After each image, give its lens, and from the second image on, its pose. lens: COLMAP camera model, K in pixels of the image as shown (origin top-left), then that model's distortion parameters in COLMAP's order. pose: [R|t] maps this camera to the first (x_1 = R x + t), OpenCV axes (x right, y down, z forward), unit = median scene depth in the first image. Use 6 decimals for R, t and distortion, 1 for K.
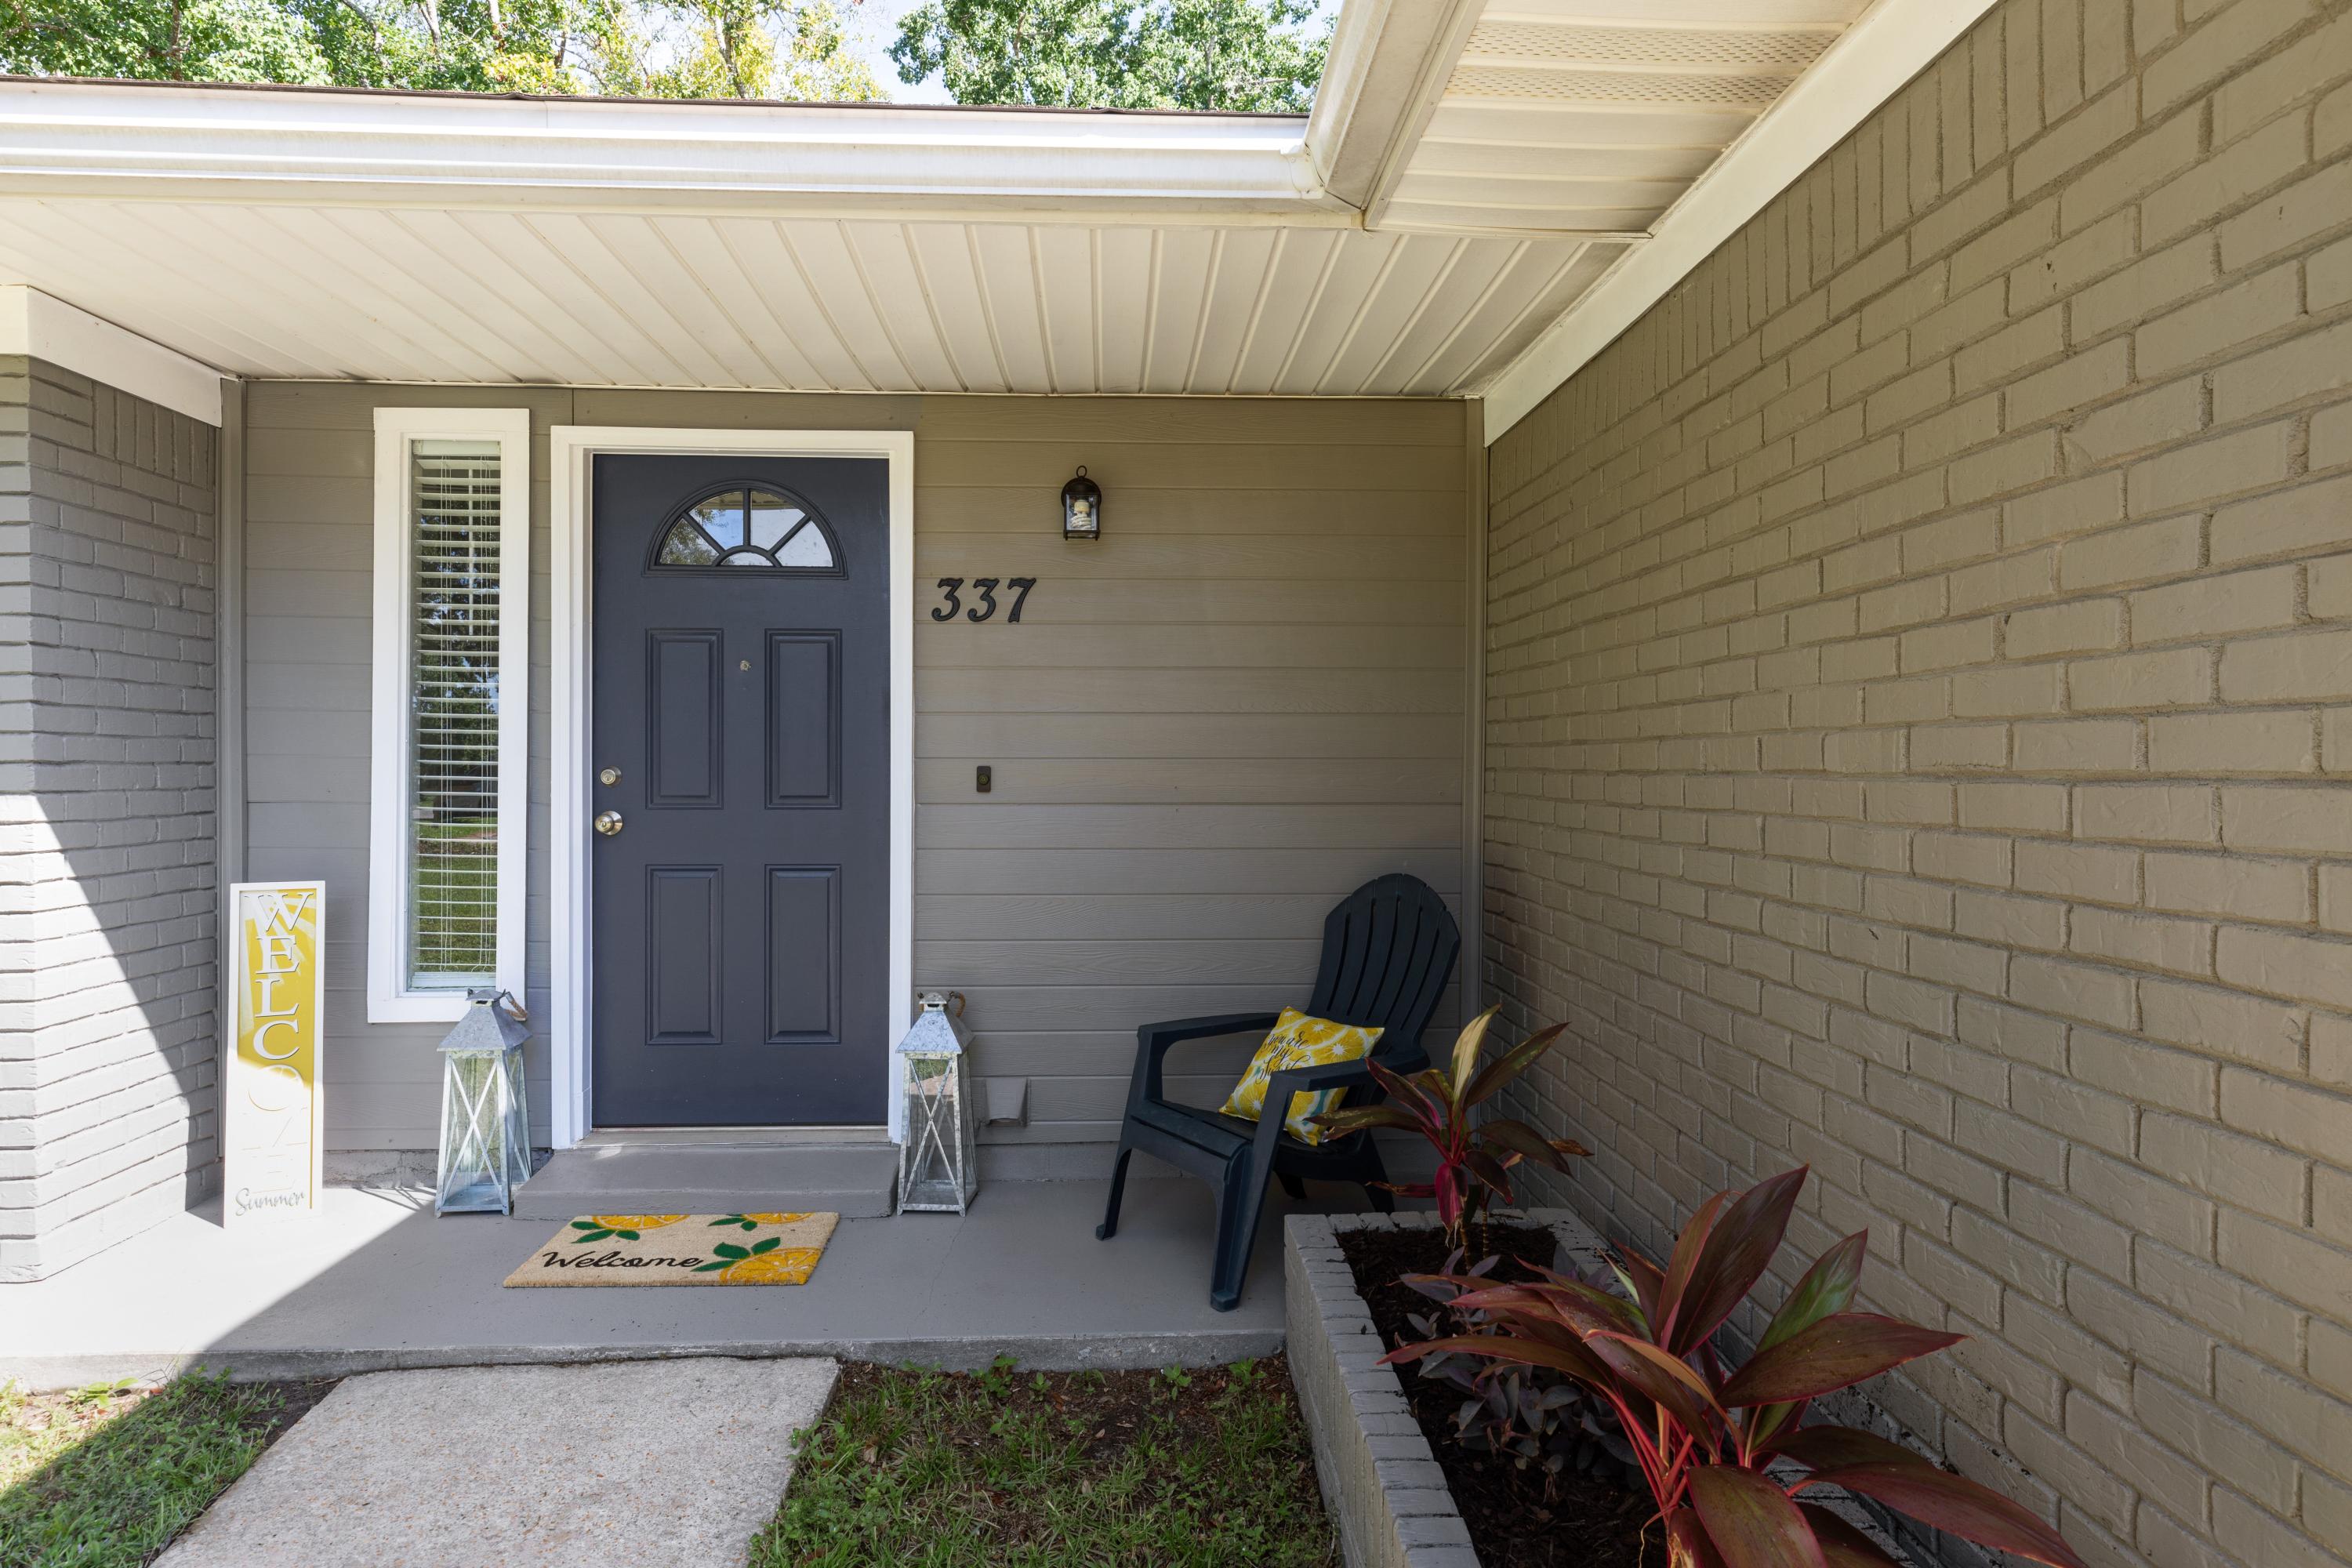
lens RADIAL K [[1334.1, 0, 1171.2], [0, 1334.1, 769.0], [0, 0, 1]] dist [0.006490, 0.000420]
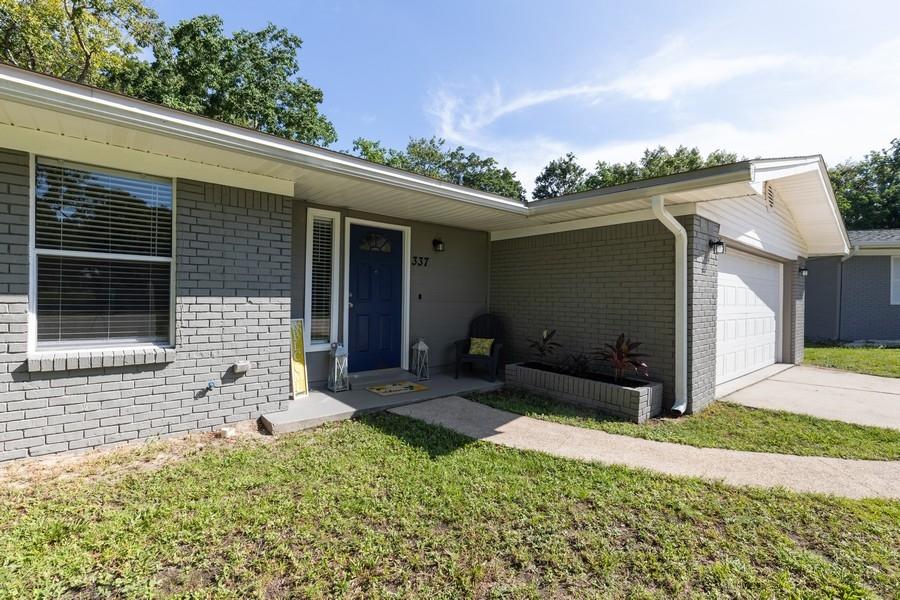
lens RADIAL K [[405.3, 0, 433.7], [0, 405.3, 293.3], [0, 0, 1]] dist [-0.000021, -0.000208]
pose [[0.792799, 0.019491, 0.609171, -1.052011], [-0.016380, 0.999809, -0.010672, 0.010789], [-0.609263, -0.001517, 0.792967, -0.263695]]
